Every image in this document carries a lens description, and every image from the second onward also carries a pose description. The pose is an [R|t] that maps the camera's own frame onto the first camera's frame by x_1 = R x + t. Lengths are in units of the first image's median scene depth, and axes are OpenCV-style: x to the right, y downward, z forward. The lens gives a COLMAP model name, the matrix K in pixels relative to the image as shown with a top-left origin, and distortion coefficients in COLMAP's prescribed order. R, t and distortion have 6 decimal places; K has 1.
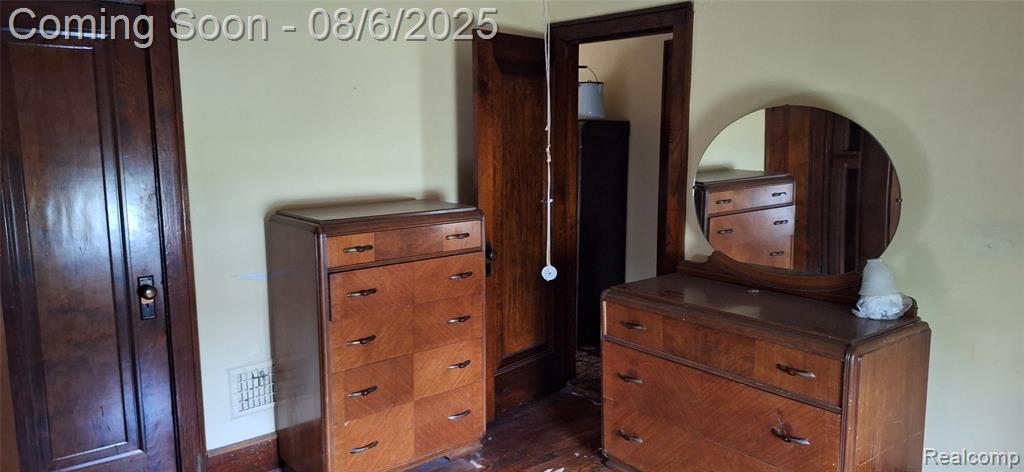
lens RADIAL K [[712.9, 0, 501.2], [0, 712.9, 232.4], [0, 0, 1]] dist [0.112716, -0.135760]
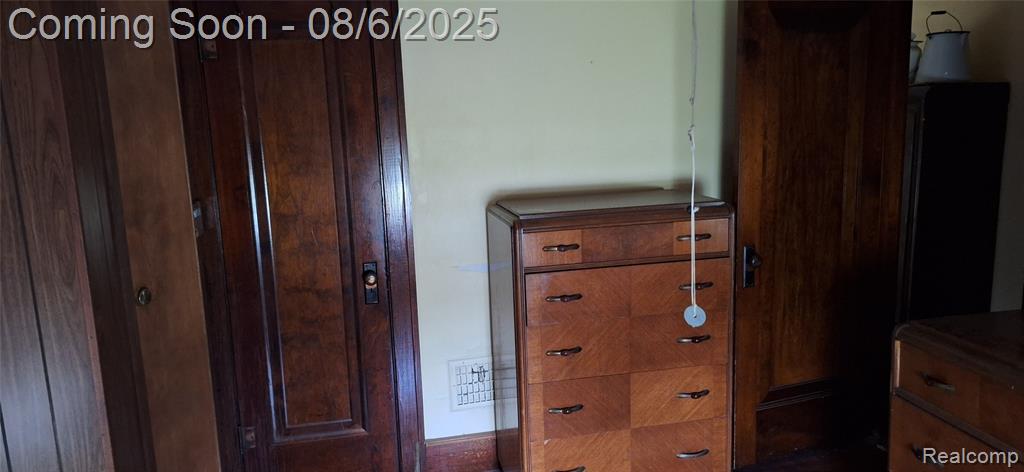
lens RADIAL K [[712.9, 0, 501.2], [0, 712.9, 232.4], [0, 0, 1]] dist [0.112716, -0.135760]
pose [[0.880289, 0.050119, -0.471783, 0.133764], [-0.035956, 0.998592, 0.038994, -0.024575], [0.473073, -0.017362, 0.880852, 0.181186]]
